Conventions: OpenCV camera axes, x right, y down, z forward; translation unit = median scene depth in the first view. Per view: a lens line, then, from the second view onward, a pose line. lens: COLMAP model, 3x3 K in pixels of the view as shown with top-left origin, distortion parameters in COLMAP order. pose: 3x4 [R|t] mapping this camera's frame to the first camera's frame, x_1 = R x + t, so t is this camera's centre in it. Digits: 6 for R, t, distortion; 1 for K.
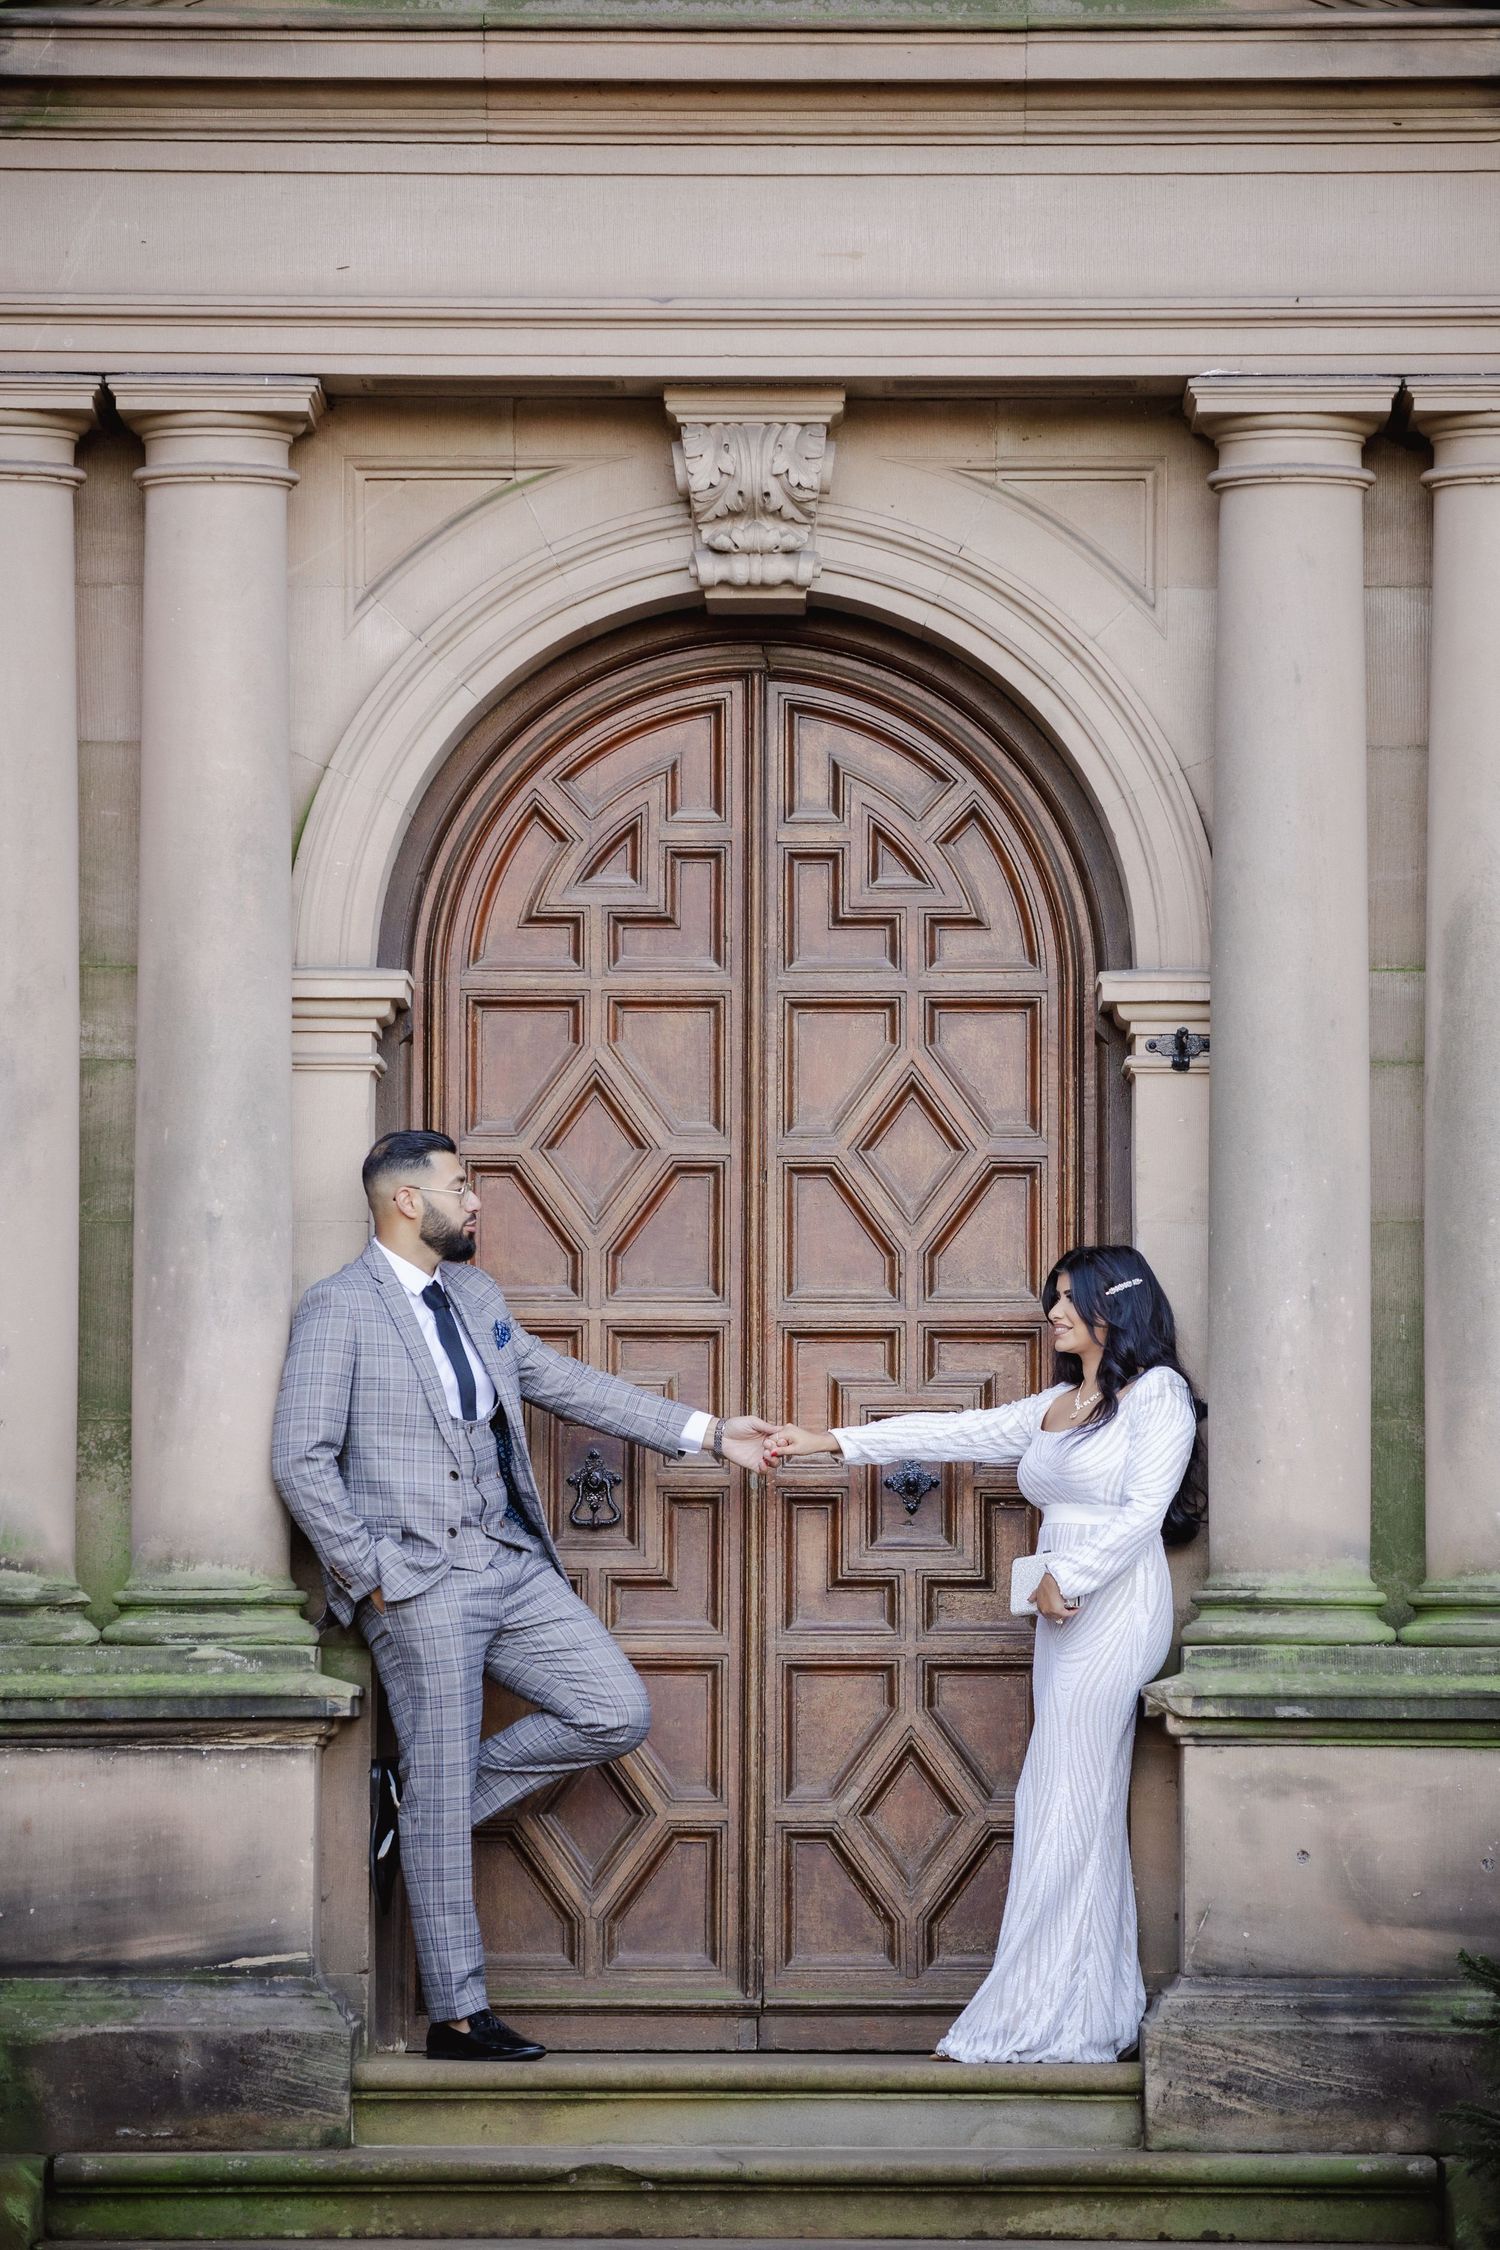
lens RADIAL K [[10271.1, 0, 750.0], [0, 10271.1, 1125.0], [0, 0, 1]] dist [0.644657, 7.706231]
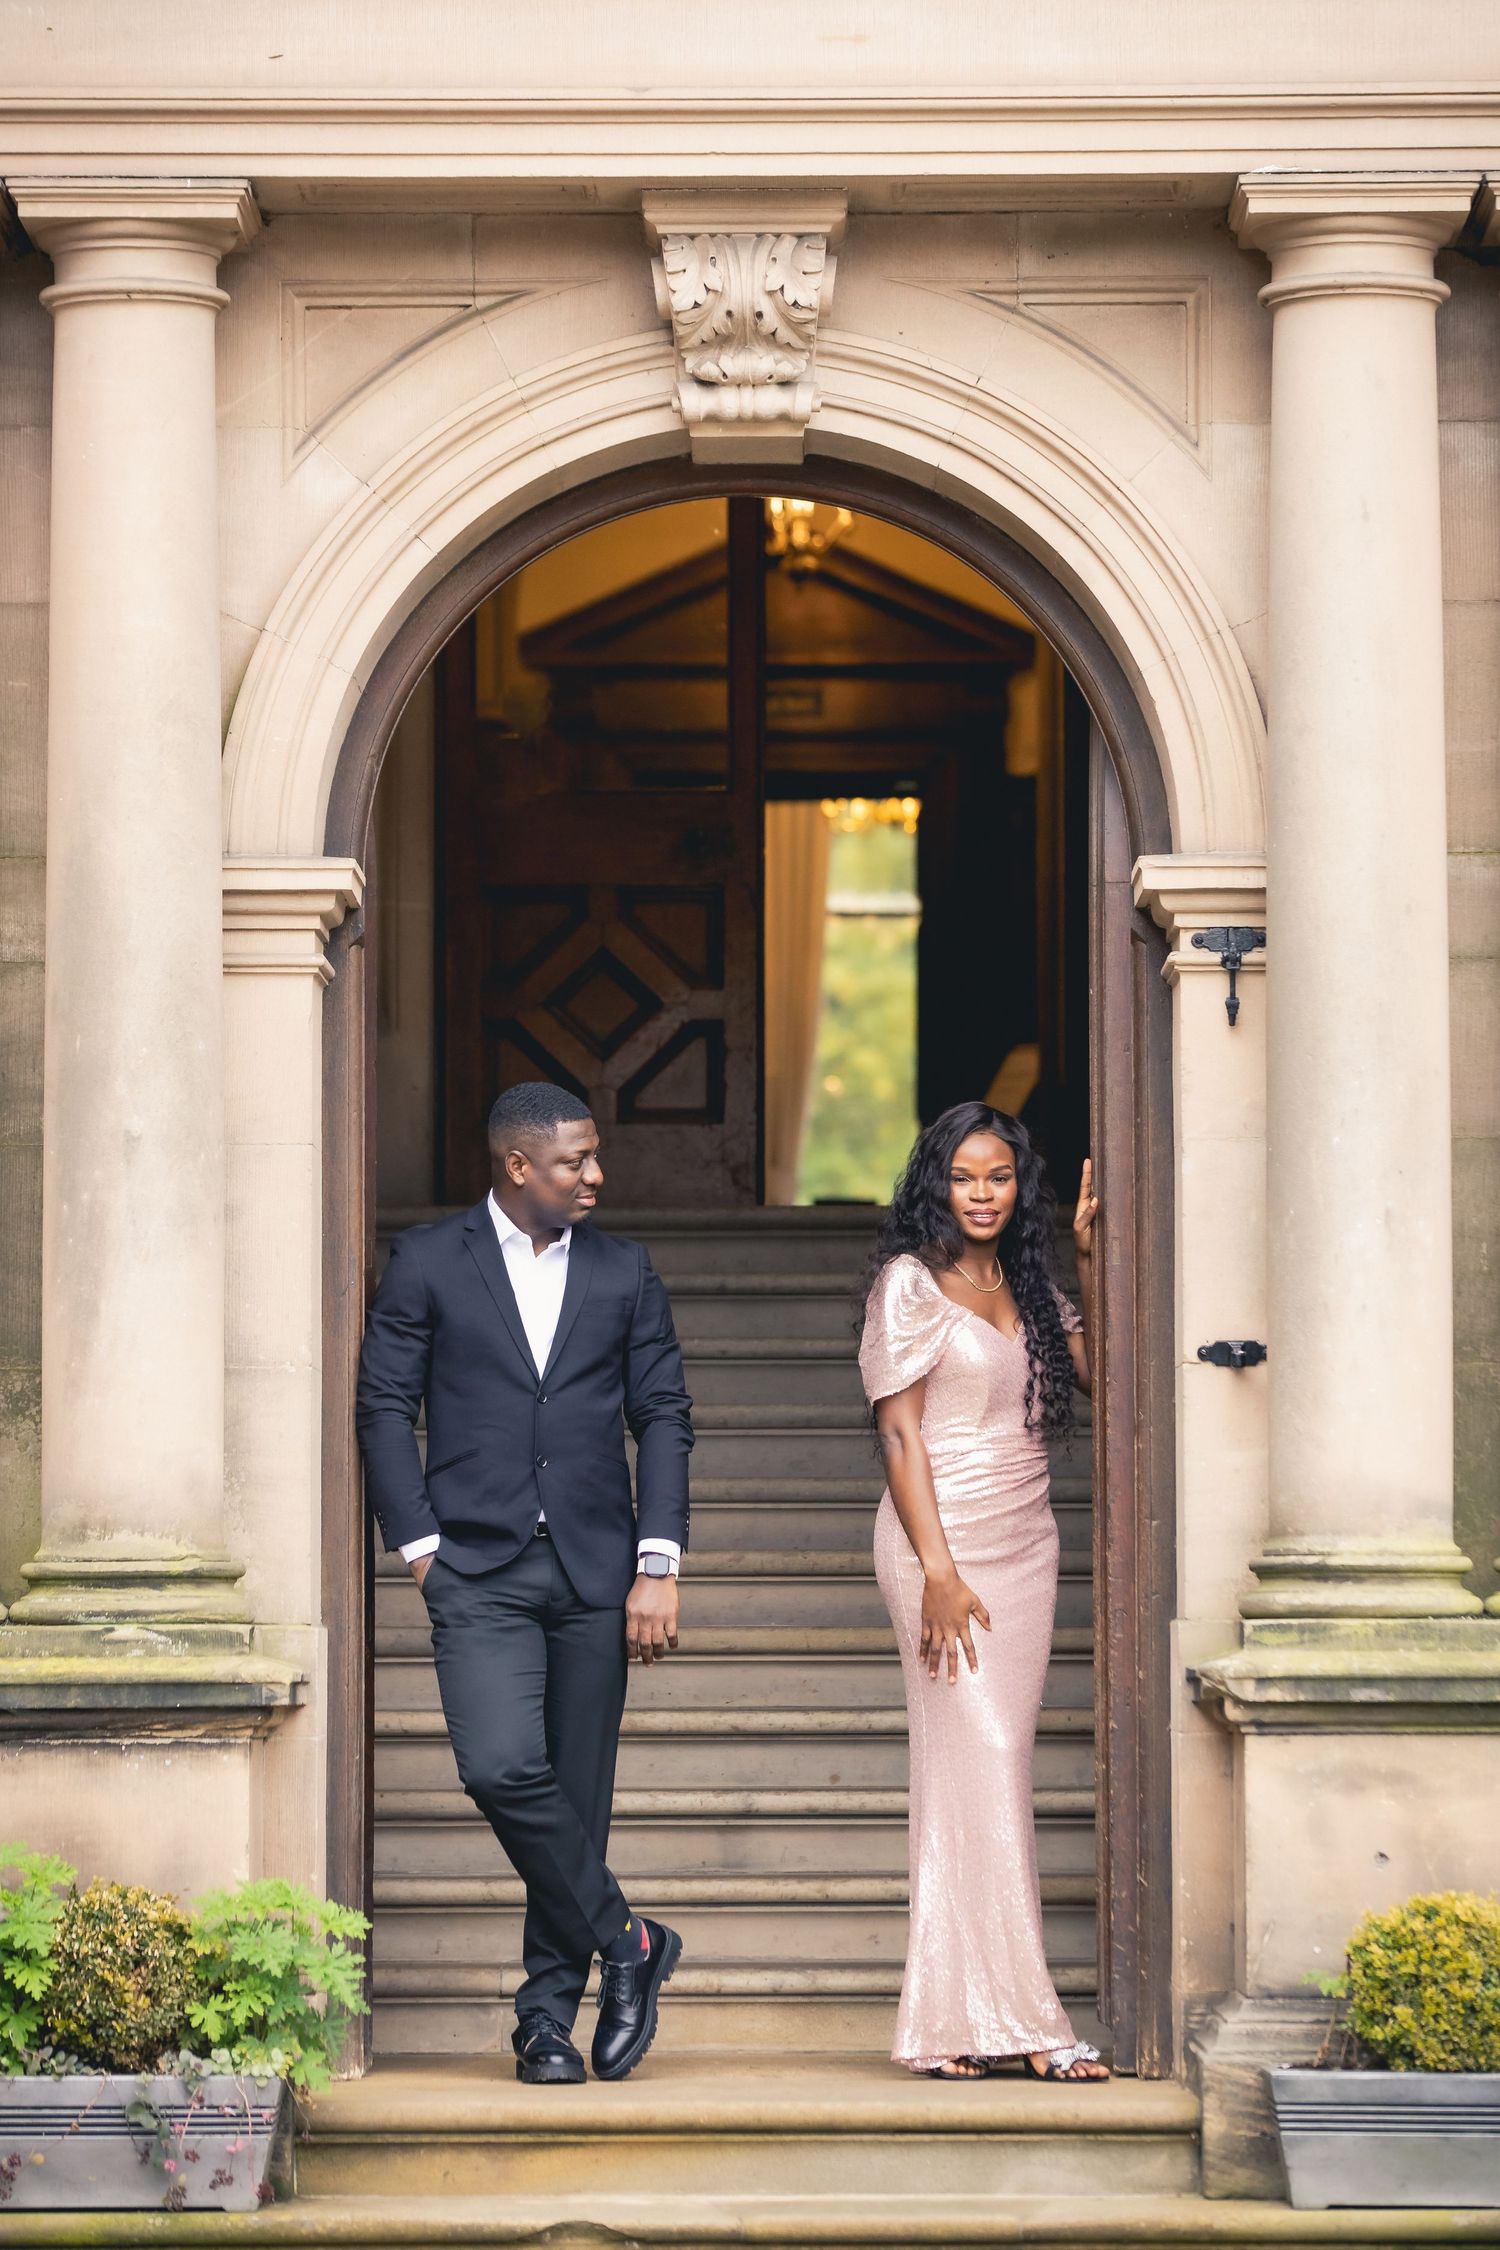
lens RADIAL K [[8124.7, 0, 750.0], [0, 8124.7, 1125.0], [0, 0, 1]] dist [0.328632, -2.622083]
pose [[0.999985, -0.004892, 0.002600, -0.001309], [0.004913, 0.999957, -0.007903, 0.013544], [-0.002561, 0.007916, 0.999965, 0.302626]]
